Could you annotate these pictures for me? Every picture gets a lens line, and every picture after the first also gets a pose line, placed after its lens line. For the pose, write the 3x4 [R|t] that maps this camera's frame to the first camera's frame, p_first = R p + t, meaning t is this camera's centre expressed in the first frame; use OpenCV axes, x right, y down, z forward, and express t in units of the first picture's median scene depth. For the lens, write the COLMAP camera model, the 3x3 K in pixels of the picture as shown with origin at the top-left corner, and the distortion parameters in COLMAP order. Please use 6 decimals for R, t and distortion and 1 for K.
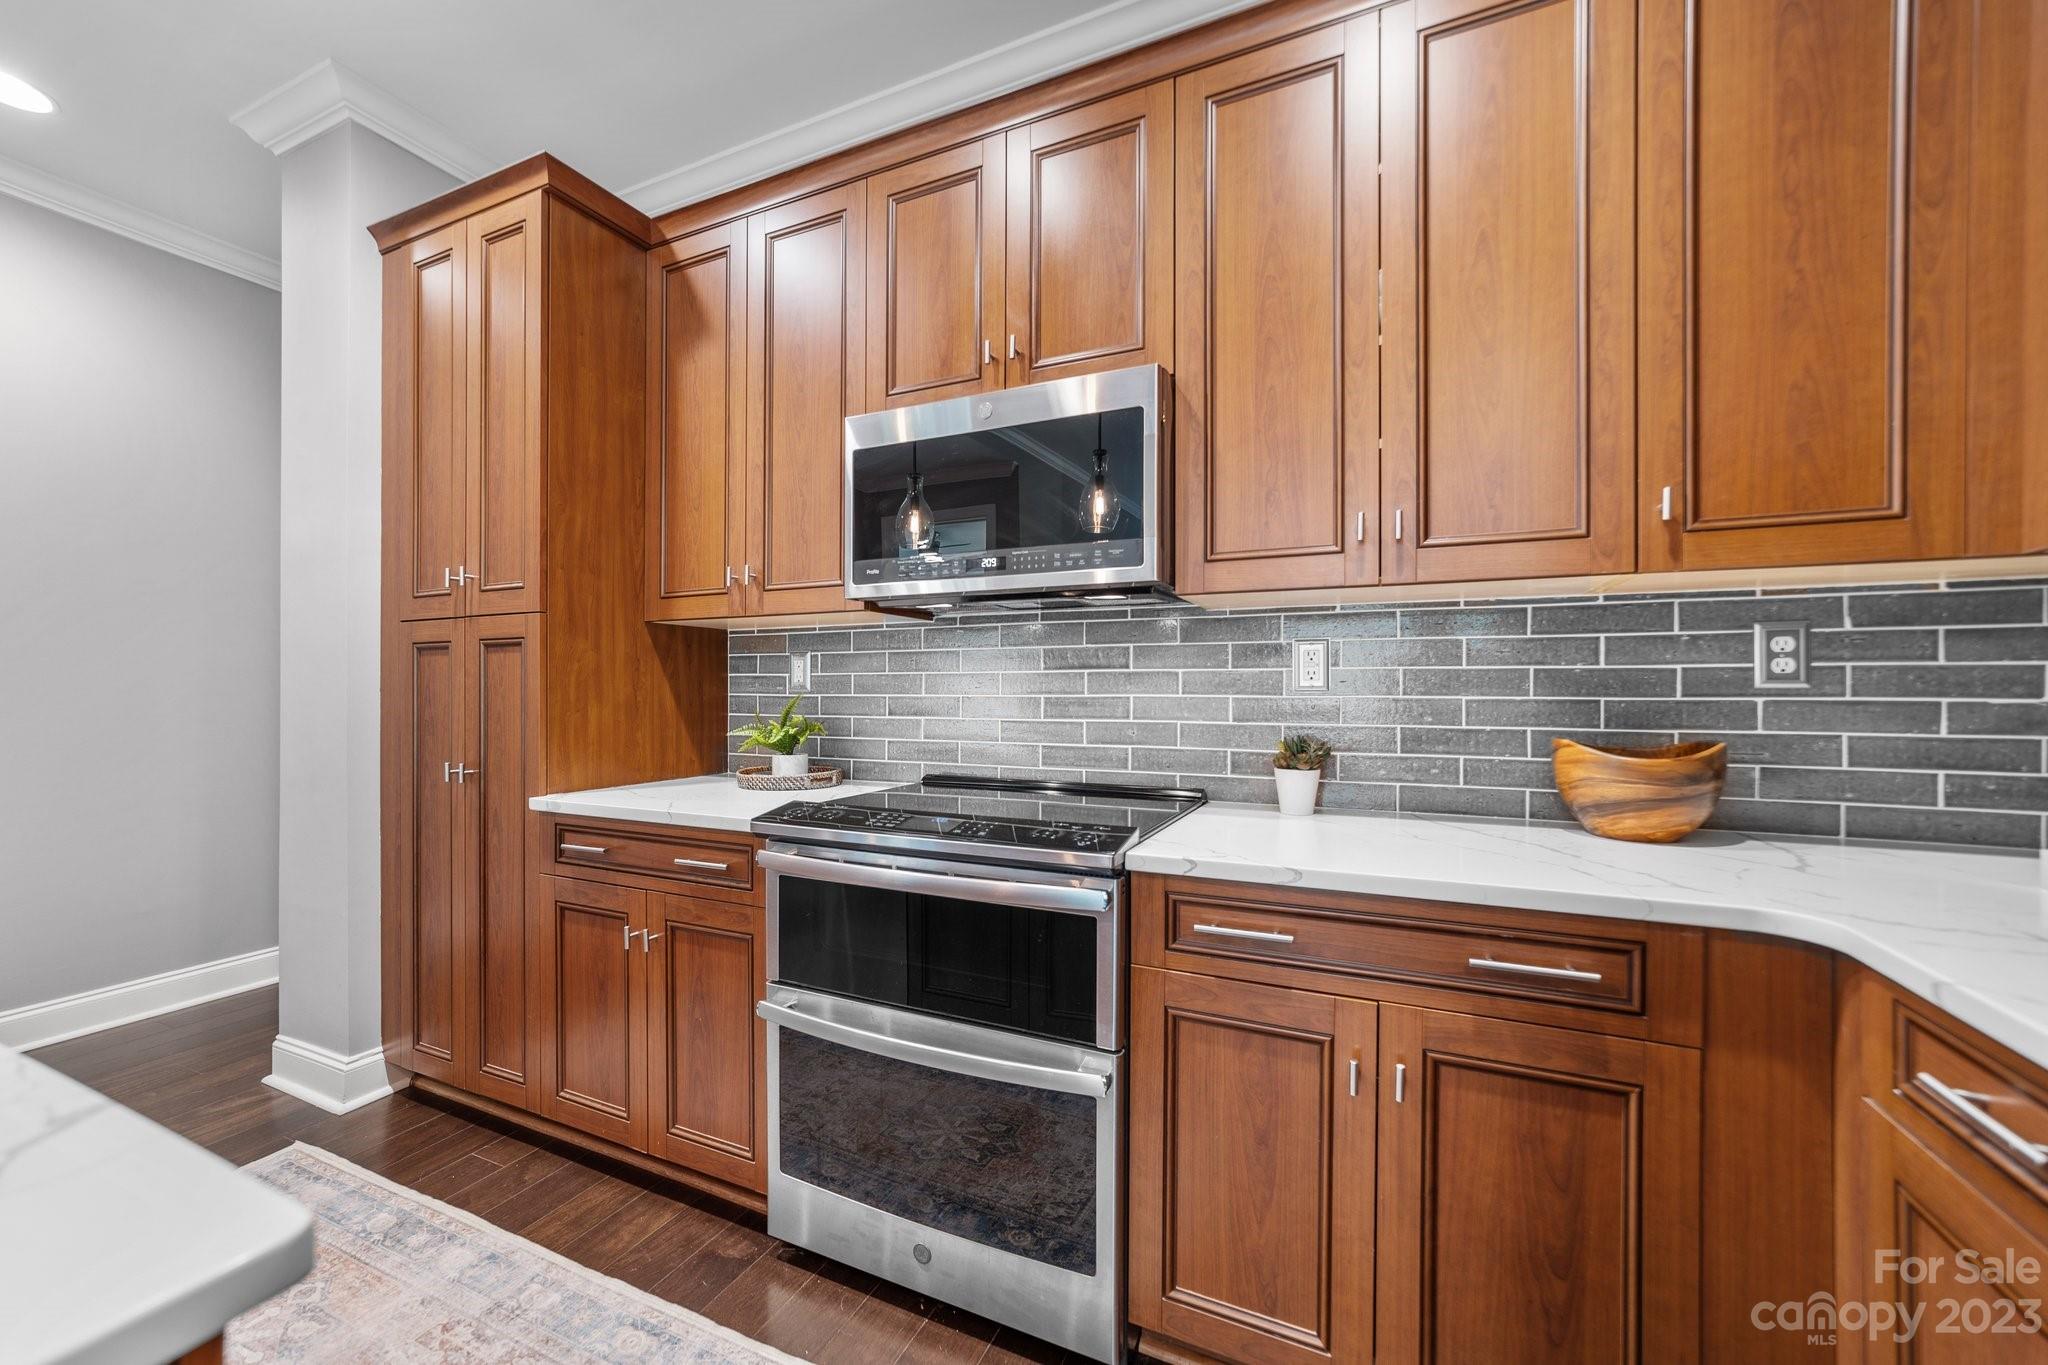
lens RADIAL K [[790.2, 0, 1022.9], [0, 790.2, 694.3], [0, 0, 1]] dist [-0.019913, 0.008859]
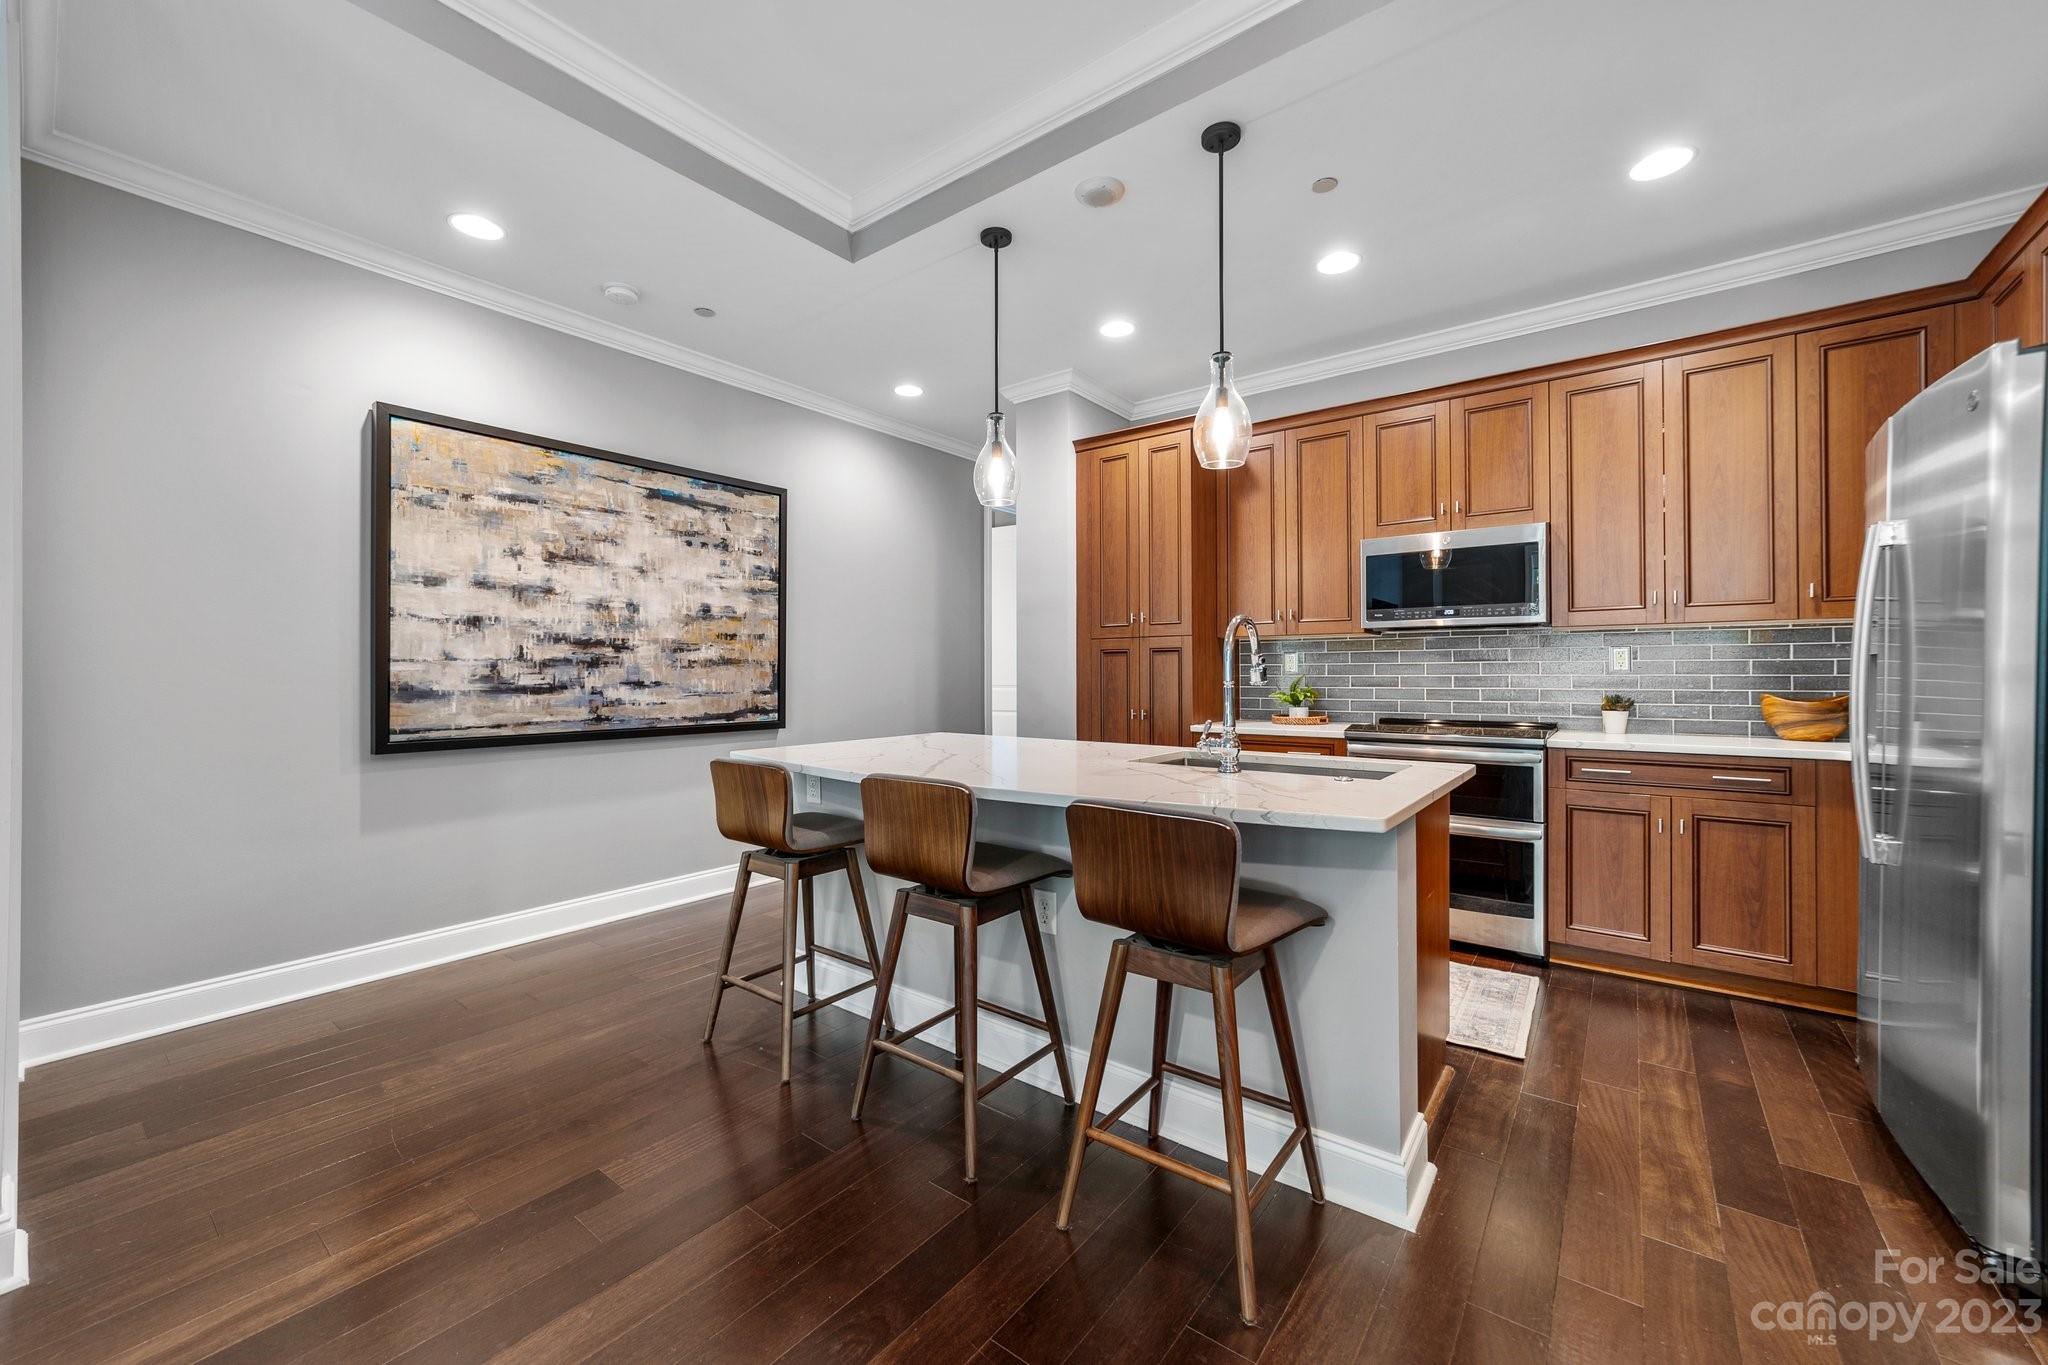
lens RADIAL K [[790.2, 0, 1021.0], [0, 790.2, 670.0], [0, 0, 1]] dist [-0.019913, 0.008859]
pose [[0.975022, -0.004845, -0.222057, -0.759703], [0.002554, 0.999940, -0.010607, 0.008378], [0.222096, 0.009775, 0.974976, -1.423301]]
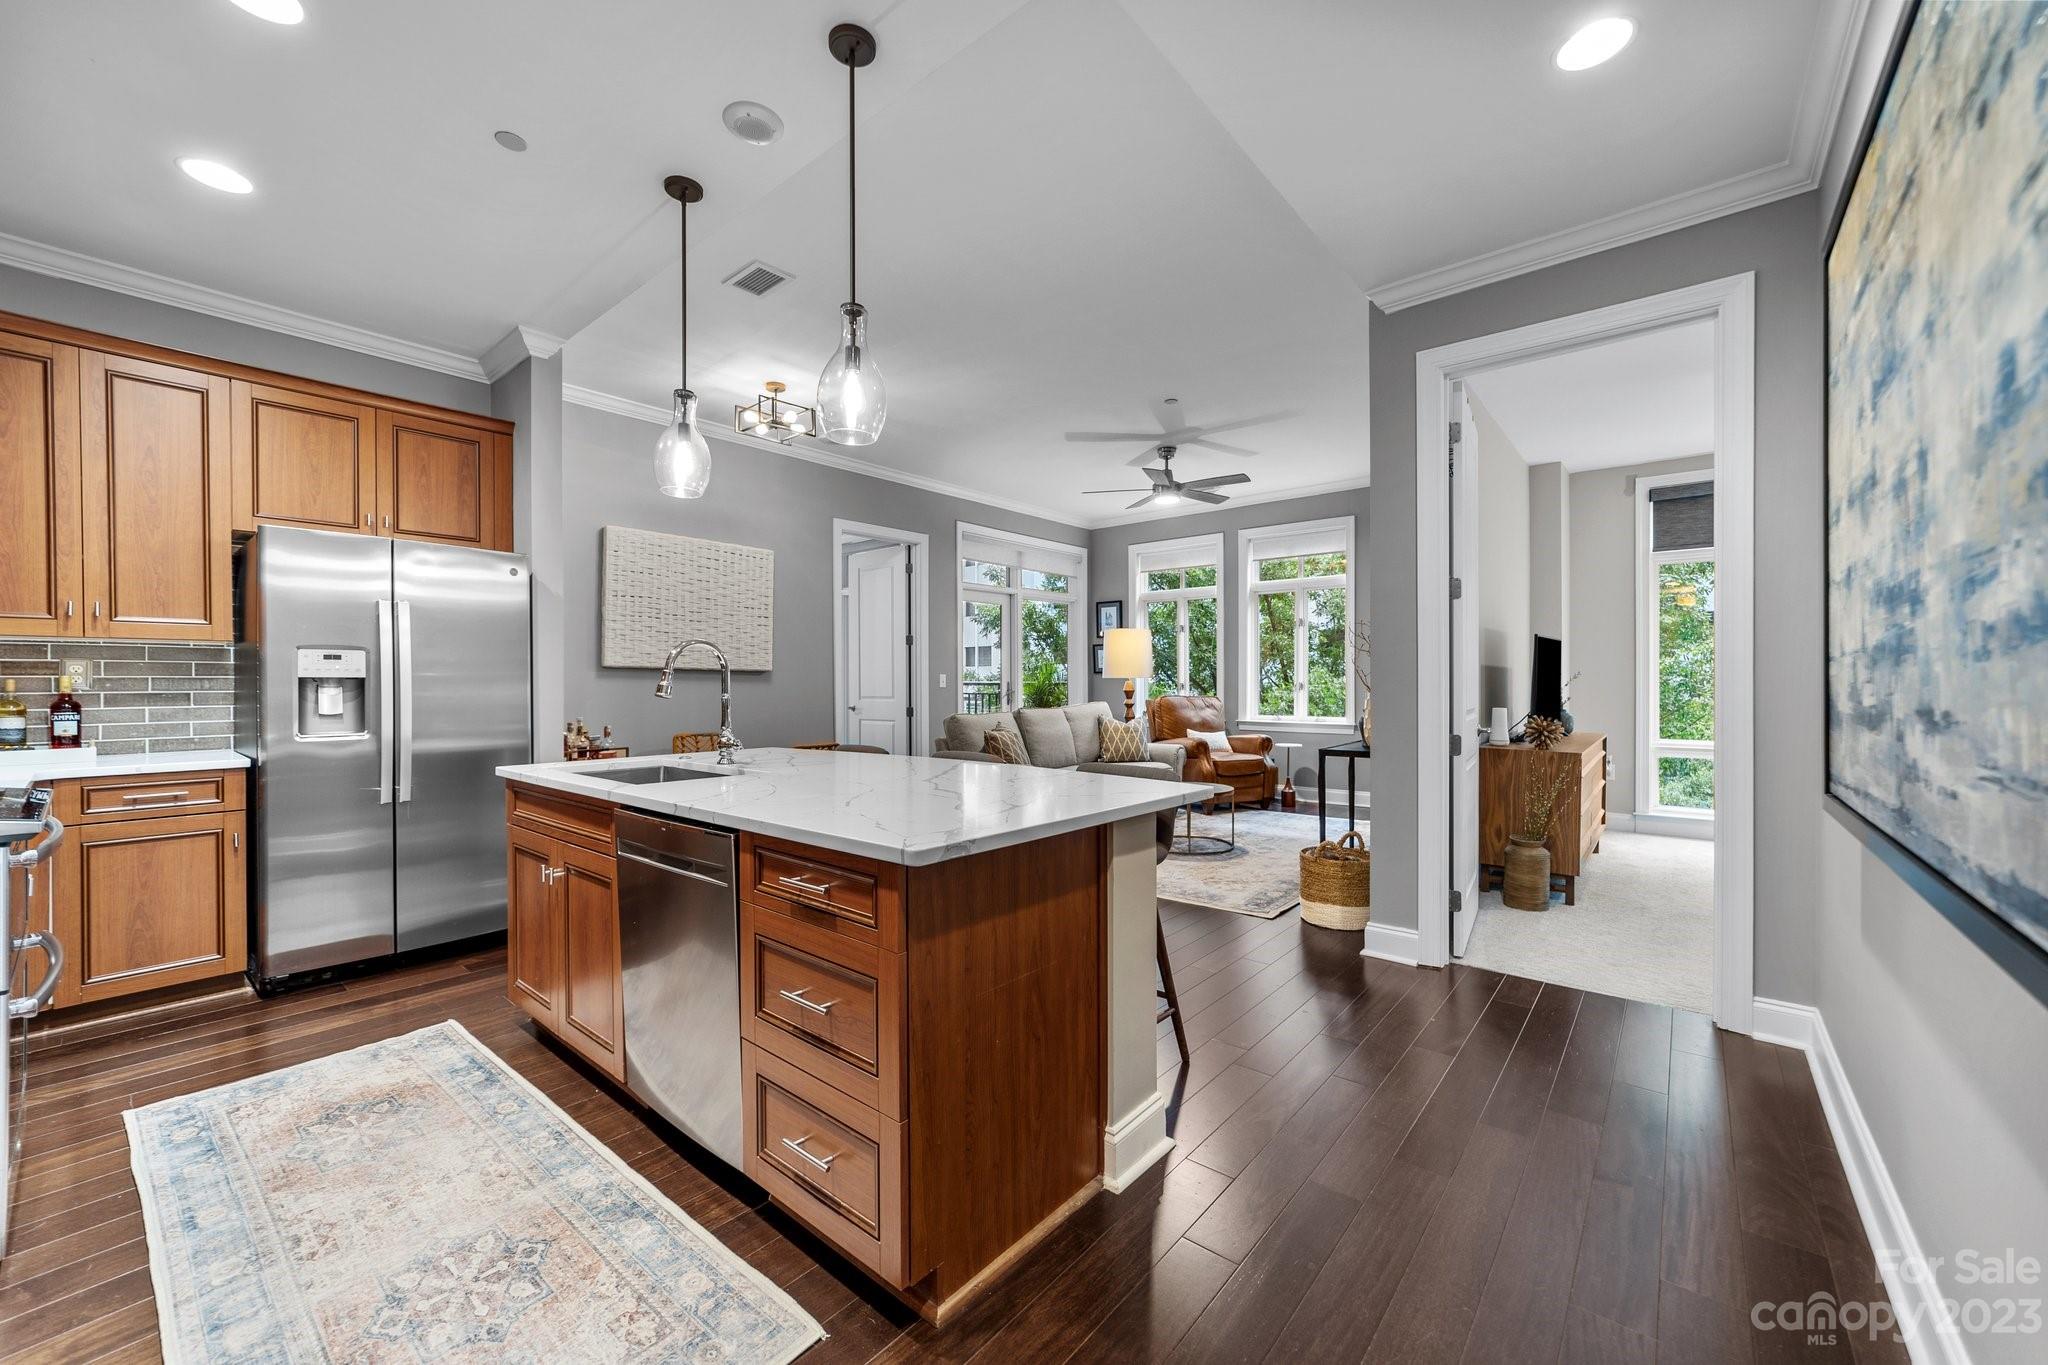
lens RADIAL K [[790.2, 0, 1029.2], [0, 790.2, 686.7], [0, 0, 1]] dist [-0.019913, 0.008859]
pose [[-0.966002, 0.001847, 0.258528, -1.886548], [0.004757, 0.999932, 0.010629, -0.018714], [-0.258491, 0.011498, -0.965945, 1.685903]]
